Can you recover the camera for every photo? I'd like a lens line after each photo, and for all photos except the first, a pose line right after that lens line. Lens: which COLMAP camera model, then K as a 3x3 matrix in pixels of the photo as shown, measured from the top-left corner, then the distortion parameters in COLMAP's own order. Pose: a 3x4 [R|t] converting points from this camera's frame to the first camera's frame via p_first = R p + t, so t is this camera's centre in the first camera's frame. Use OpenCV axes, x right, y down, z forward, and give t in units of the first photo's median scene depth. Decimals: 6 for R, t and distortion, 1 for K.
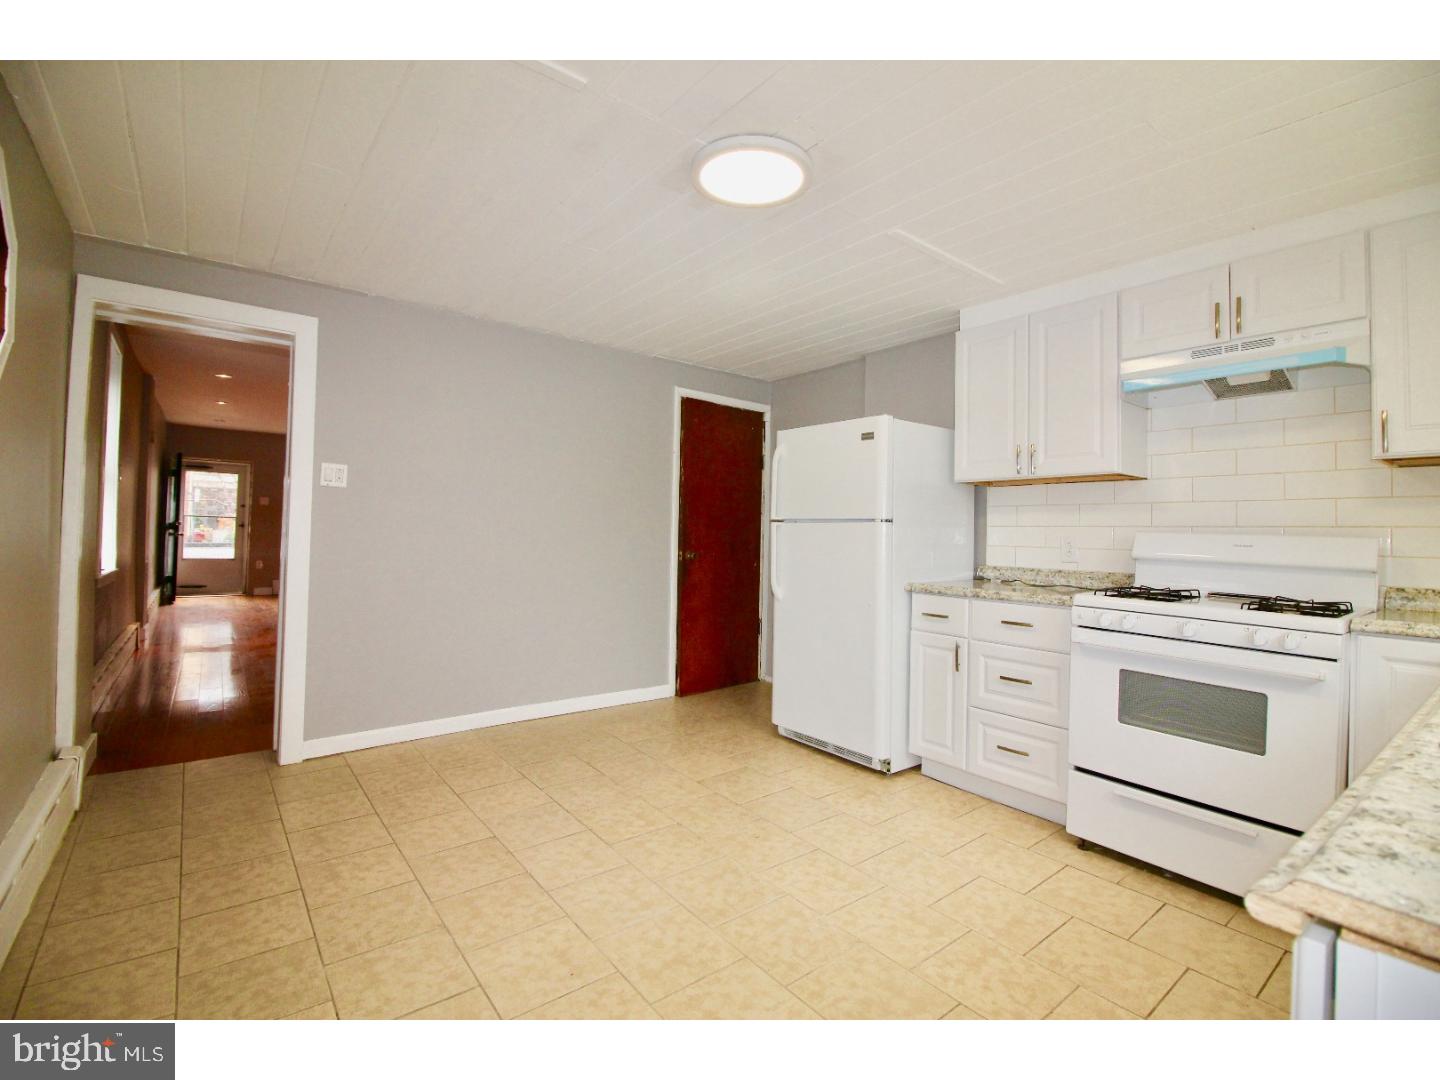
lens RADIAL K [[656.2, 0, 723.9], [0, 656.2, 534.2], [0, 0, 1]] dist [-0.013428, -0.000662]
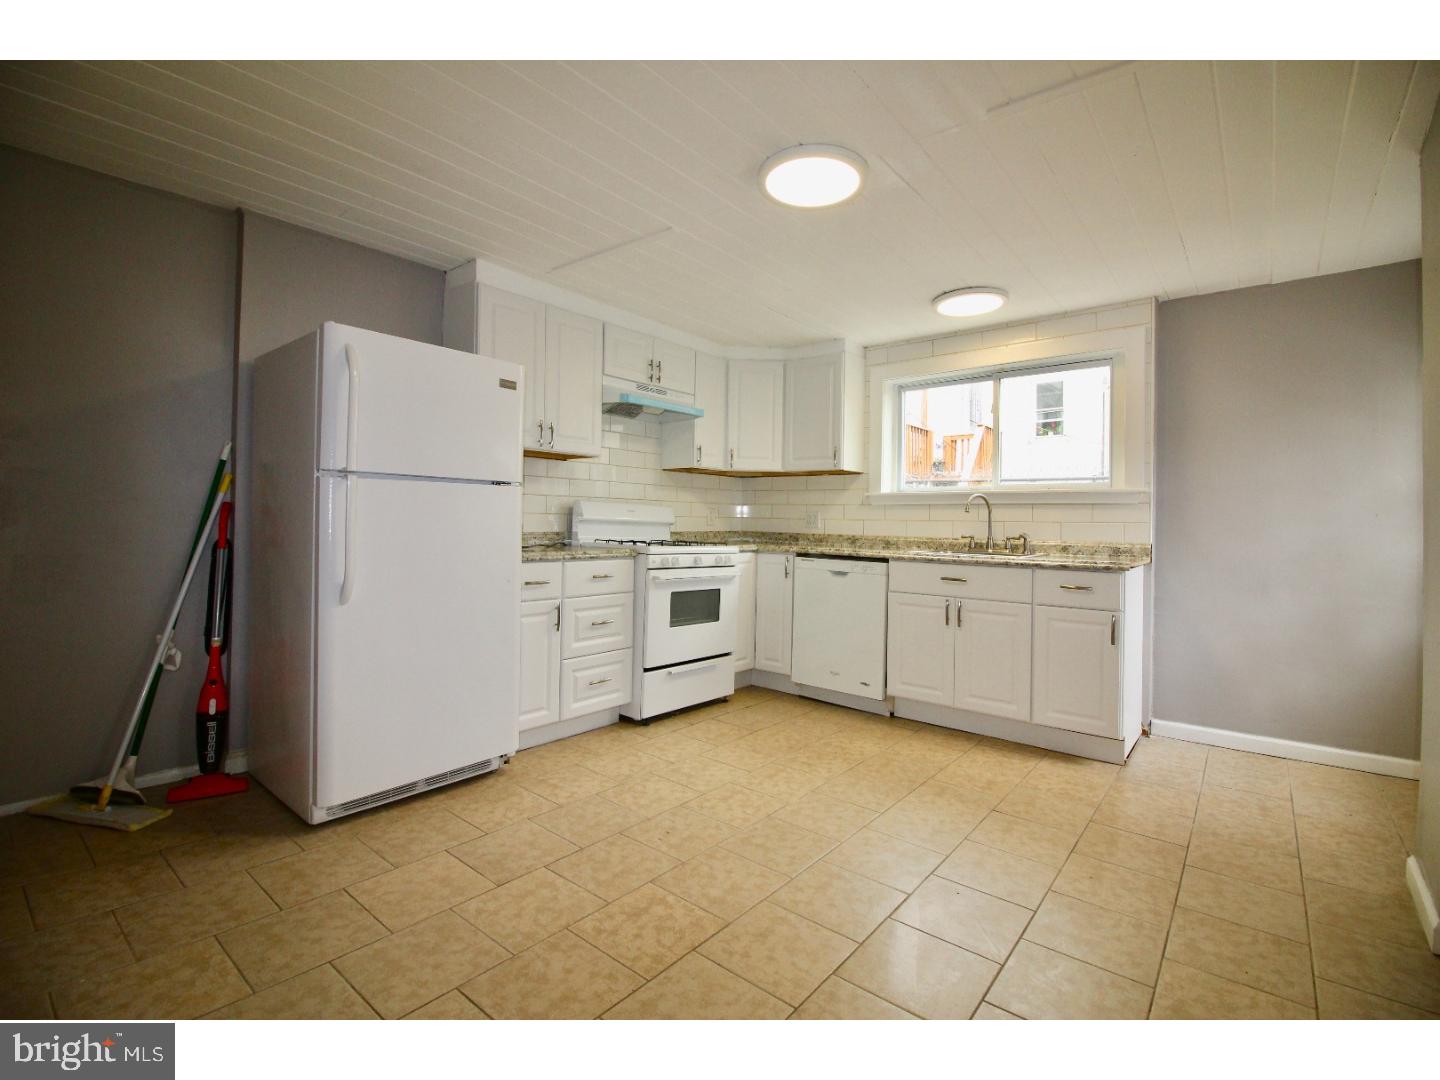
lens RADIAL K [[656.2, 0, 726.9], [0, 656.2, 529.9], [0, 0, 1]] dist [-0.013428, -0.000662]
pose [[-0.219552, -0.039136, 0.974816, -0.841882], [-0.025620, 0.999082, 0.034340, 0.003779], [-0.975264, -0.017435, -0.220353, 1.122999]]
